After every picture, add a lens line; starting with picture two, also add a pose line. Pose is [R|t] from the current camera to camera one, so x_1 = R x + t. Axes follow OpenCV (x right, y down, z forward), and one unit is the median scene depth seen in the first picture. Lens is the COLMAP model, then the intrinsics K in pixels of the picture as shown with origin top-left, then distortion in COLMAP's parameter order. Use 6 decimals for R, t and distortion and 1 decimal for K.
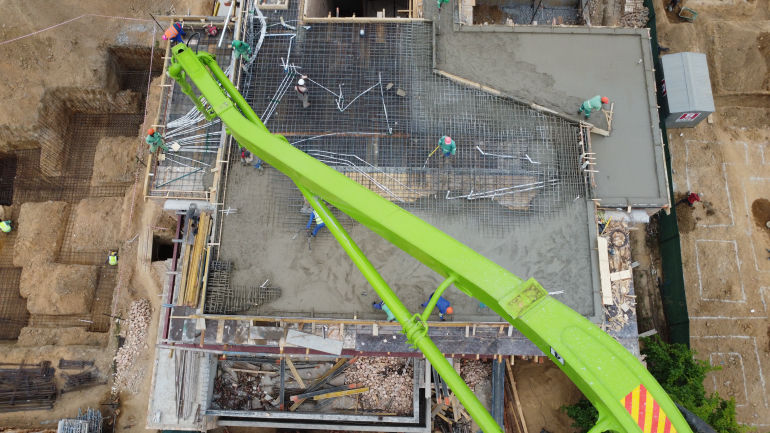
lens RADIAL K [[575.7, 0, 387.7], [0, 575.7, 217.0], [0, 0, 1]] dist [-0.130121, 0.201505]
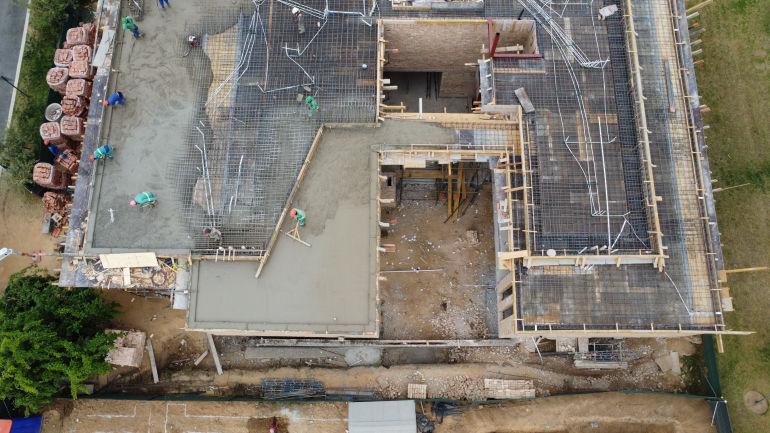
lens RADIAL K [[575.7, 0, 386.5], [0, 575.7, 218.2], [0, 0, 1]] dist [-0.130121, 0.201505]
pose [[0.017470, 0.965929, -0.258216, 0.523481], [-0.952958, 0.094246, 0.288079, -0.649925], [0.302599, 0.241037, 0.922136, 0.053960]]
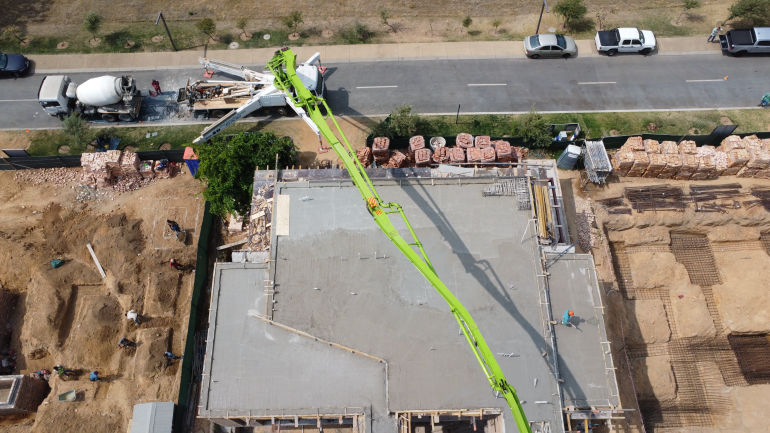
lens RADIAL K [[575.7, 0, 386.2], [0, 575.7, 221.3], [0, 0, 1]] dist [-0.130121, 0.201505]
pose [[-0.998788, 0.047764, -0.011837, 0.080351], [-0.043195, -0.735739, 0.675886, -0.823651], [0.023574, 0.675579, 0.736911, -0.088203]]
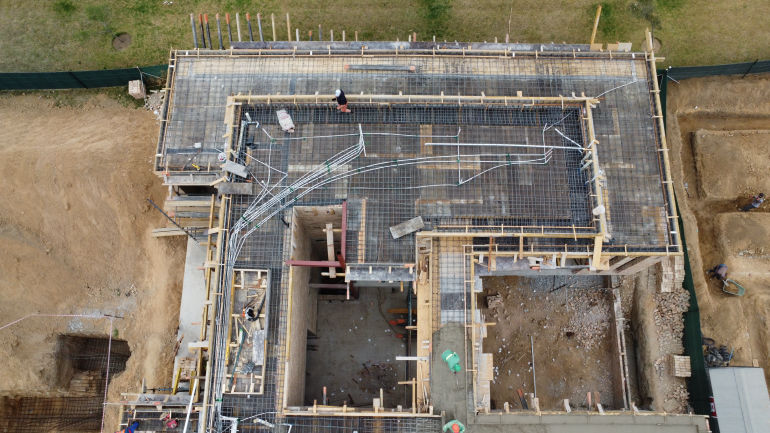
lens RADIAL K [[575.7, 0, 387.7], [0, 575.7, 219.3], [0, 0, 1]] dist [-0.130121, 0.201505]
pose [[0.999893, -0.013169, 0.006317, 0.000203], [0.013146, 0.999907, 0.003703, -0.625325], [-0.006365, -0.003620, 0.999973, 0.186872]]
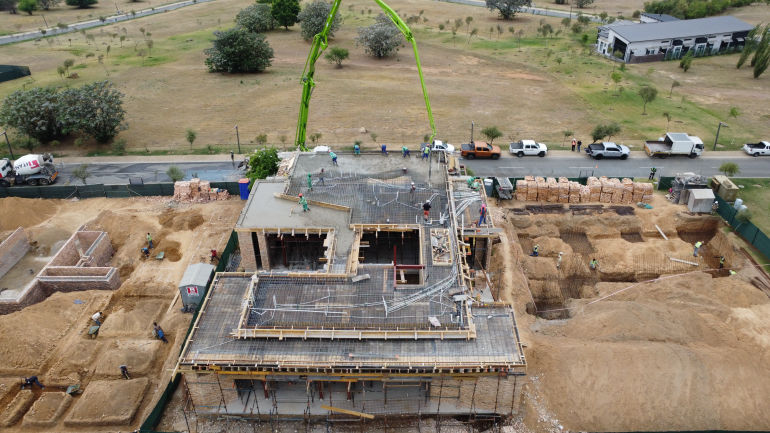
lens RADIAL K [[575.7, 0, 386.2], [0, 575.7, 224.1], [0, 0, 1]] dist [-0.130121, 0.201505]
pose [[-0.999761, 0.020699, 0.007070, -0.051270], [0.001065, -0.276812, 0.960923, -2.136544], [0.021847, 0.960701, 0.276724, 0.474621]]
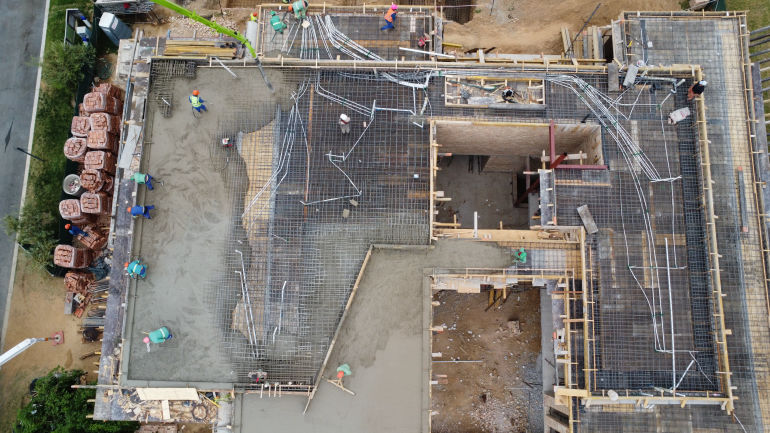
lens RADIAL K [[575.7, 0, 386.3], [0, 575.7, 219.5], [0, 0, 1]] dist [-0.130121, 0.201505]
pose [[0.004670, 0.984296, -0.176461, 0.209780], [-0.955410, 0.056492, 0.289827, -0.560678], [0.295244, 0.167240, 0.940671, 0.025715]]
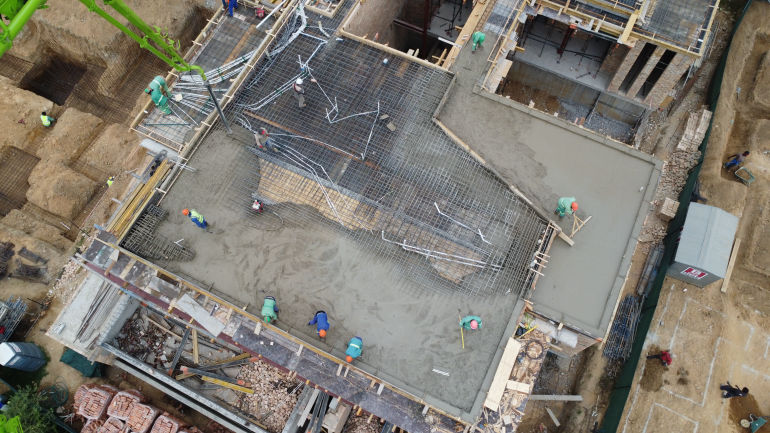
lens RADIAL K [[575.7, 0, 387.8], [0, 575.7, 218.5], [0, 0, 1]] dist [-0.130121, 0.201505]
pose [[0.910246, 0.383028, -0.157295, 0.223787], [-0.396057, 0.916206, -0.060881, -0.006131], [0.120796, 0.117715, 0.985673, 0.026872]]
